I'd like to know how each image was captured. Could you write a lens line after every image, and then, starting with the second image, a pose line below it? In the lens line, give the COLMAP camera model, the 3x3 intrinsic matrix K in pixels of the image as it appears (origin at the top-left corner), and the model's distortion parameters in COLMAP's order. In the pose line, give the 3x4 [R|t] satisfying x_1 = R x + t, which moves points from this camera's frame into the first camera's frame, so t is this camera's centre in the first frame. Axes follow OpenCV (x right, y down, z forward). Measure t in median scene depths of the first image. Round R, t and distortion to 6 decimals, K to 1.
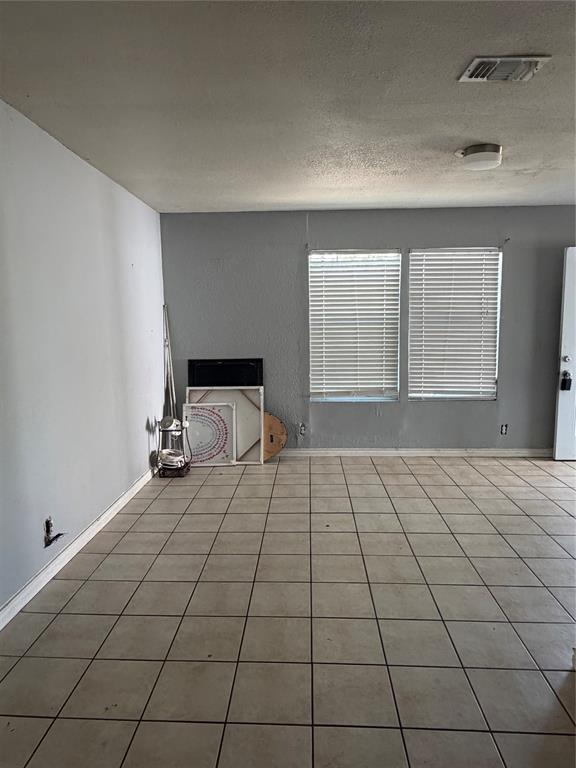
lens RADIAL K [[489.9, 0, 285.5], [0, 489.9, 382.4], [0, 0, 1]] dist [-0.005443, -0.004267]
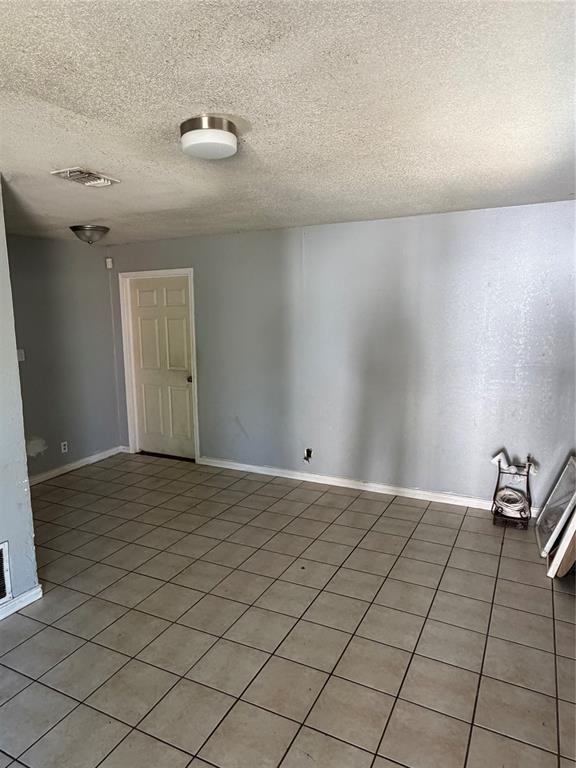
lens RADIAL K [[489.9, 0, 288.4], [0, 489.9, 383.8], [0, 0, 1]] dist [-0.005443, -0.004267]
pose [[-0.423136, 0.148419, -0.893827, 0.619798], [-0.085828, 0.975491, 0.202610, -0.173680], [0.901992, 0.162447, -0.400027, 0.891311]]
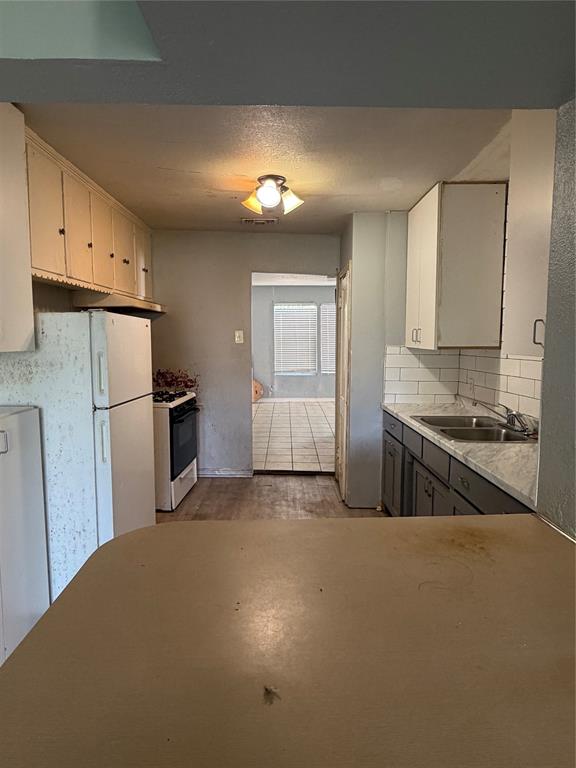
lens RADIAL K [[464.7, 0, 285.4], [0, 464.7, 384.3], [0, 0, 1]] dist [-0.008111, 0.005293]
pose [[0.999168, 0.005617, 0.040386, 0.015752], [-0.004948, 0.999849, -0.016654, 0.114545], [-0.040473, 0.016440, 0.999045, -1.015092]]
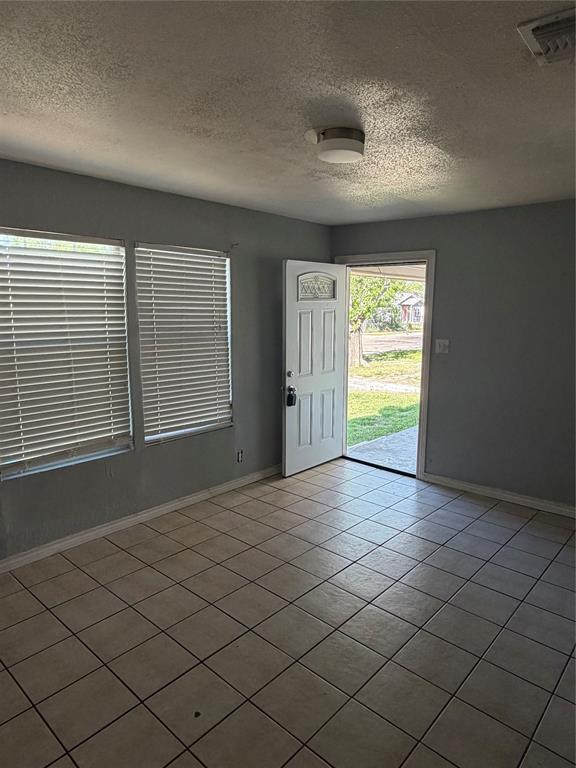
lens RADIAL K [[489.9, 0, 288.6], [0, 489.9, 379.9], [0, 0, 1]] dist [-0.005443, -0.004267]
pose [[0.637403, -0.099913, 0.764026, -0.172852], [0.086063, 0.994585, 0.058264, -0.090720], [-0.765709, 0.028617, 0.642550, 0.360575]]
